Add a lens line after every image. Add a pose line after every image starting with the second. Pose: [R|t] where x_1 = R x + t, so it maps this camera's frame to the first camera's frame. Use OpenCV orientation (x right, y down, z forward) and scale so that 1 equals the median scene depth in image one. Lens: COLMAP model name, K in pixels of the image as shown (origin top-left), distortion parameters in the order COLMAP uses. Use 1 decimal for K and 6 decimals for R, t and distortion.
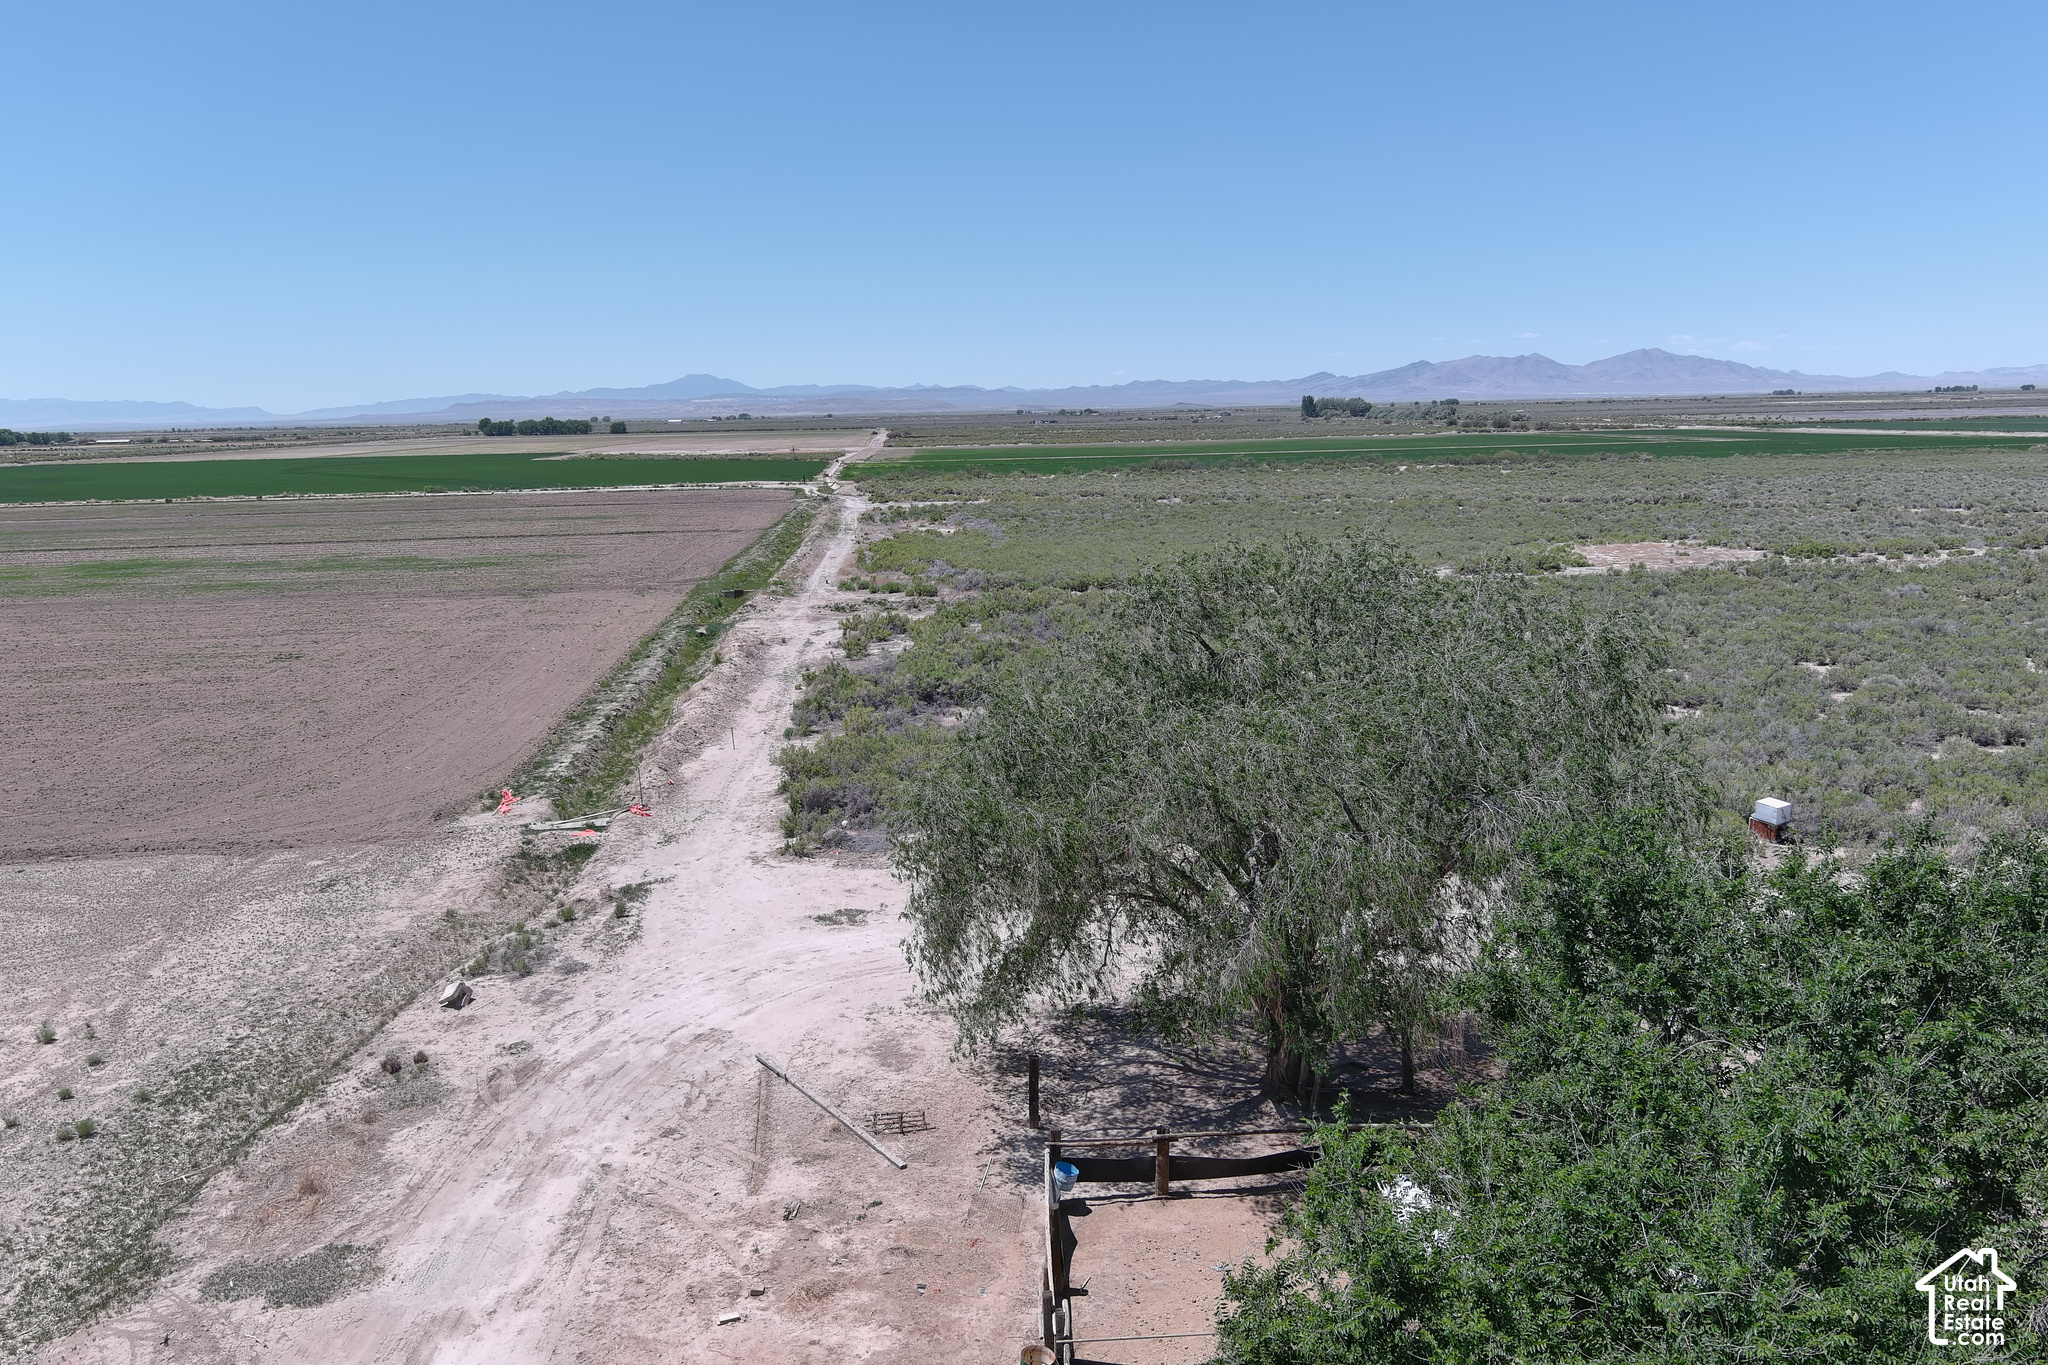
lens RADIAL K [[1588.1, 0, 1022.1], [0, 1588.1, 675.6], [0, 0, 1]] dist [0.045077, -0.060818]
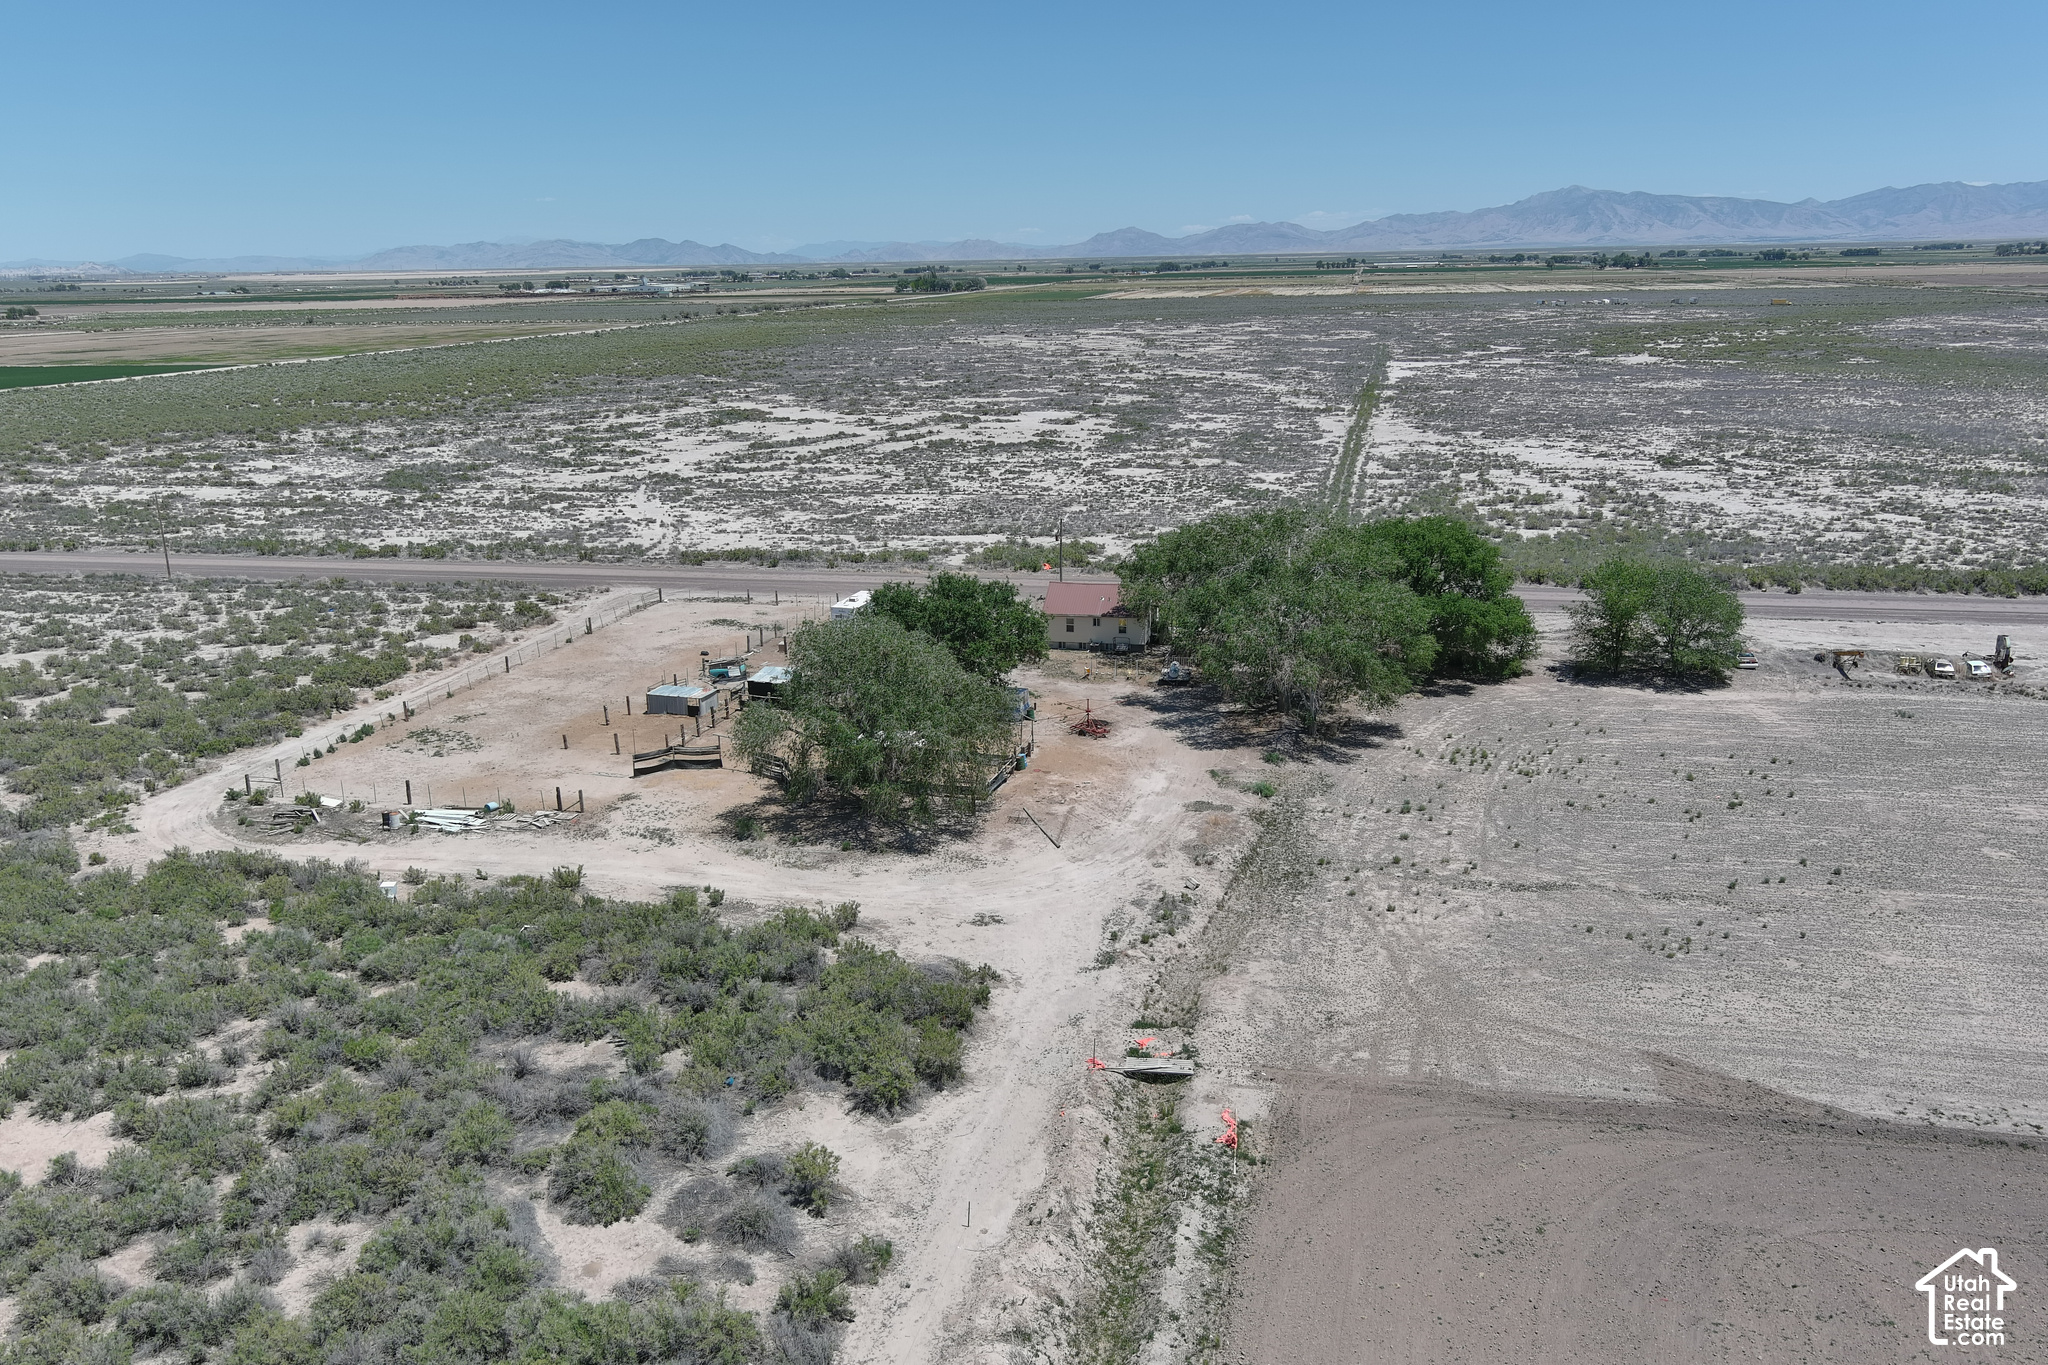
lens RADIAL K [[1588.1, 0, 1022.1], [0, 1588.1, 675.6], [0, 0, 1]] dist [0.045077, -0.060818]
pose [[-0.953856, -0.037130, 0.297959, -0.815061], [0.088312, 0.913743, 0.396578, -0.952230], [-0.286983, 0.404591, -0.868301, 2.984794]]
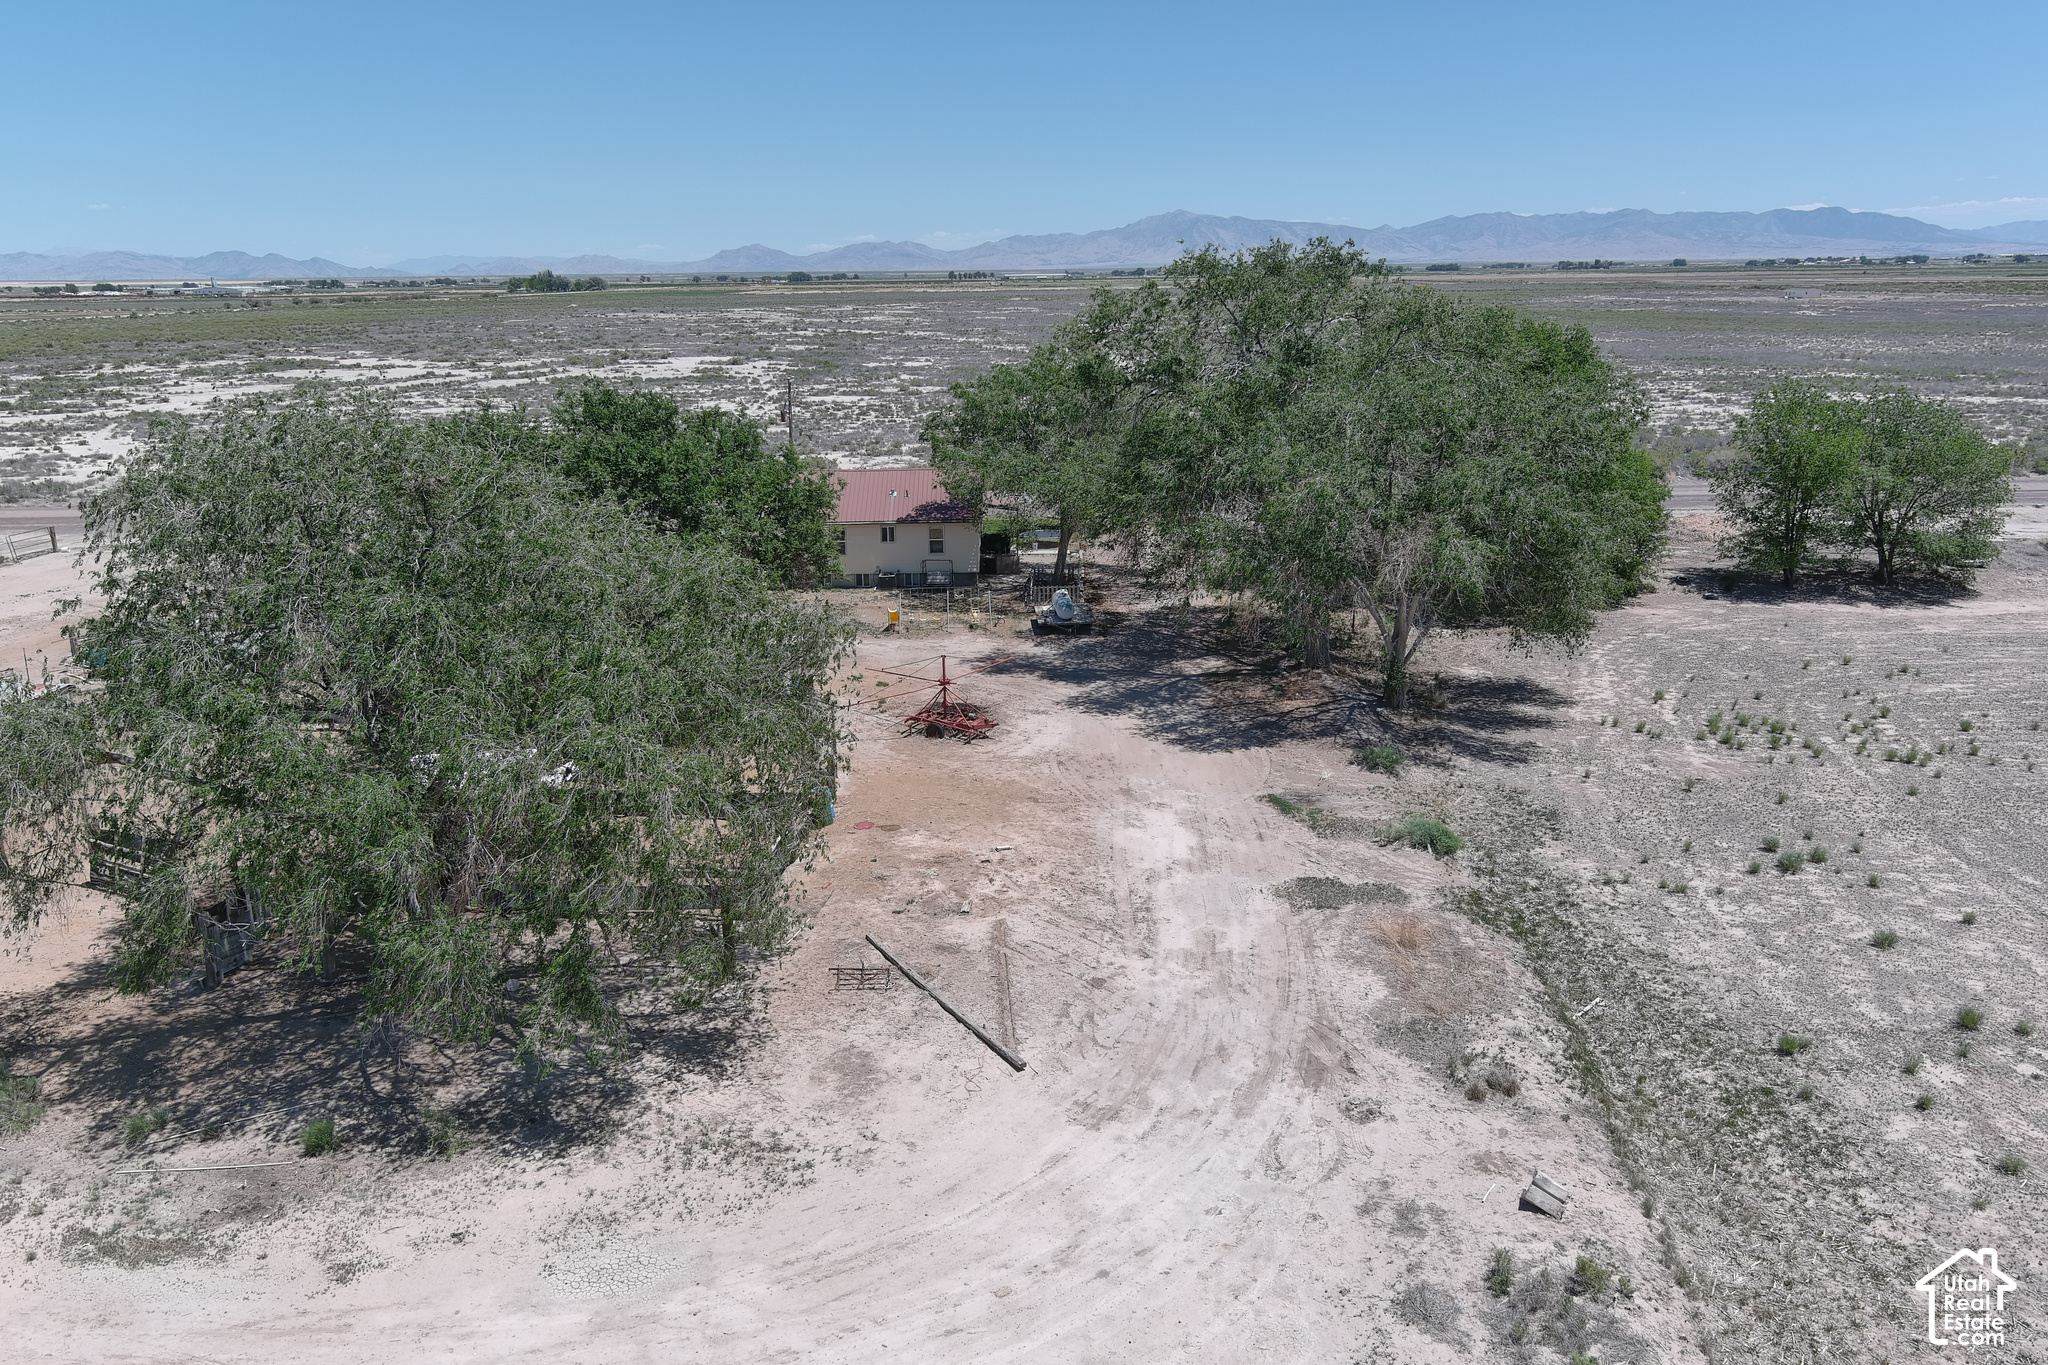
lens RADIAL K [[1588.1, 0, 1022.1], [0, 1588.1, 675.6], [0, 0, 1]] dist [0.045077, -0.060818]
pose [[-0.996493, 0.014969, 0.082325, -0.231277], [0.046894, 0.914749, 0.401293, -0.249757], [-0.069299, 0.403746, -0.912243, 1.627091]]
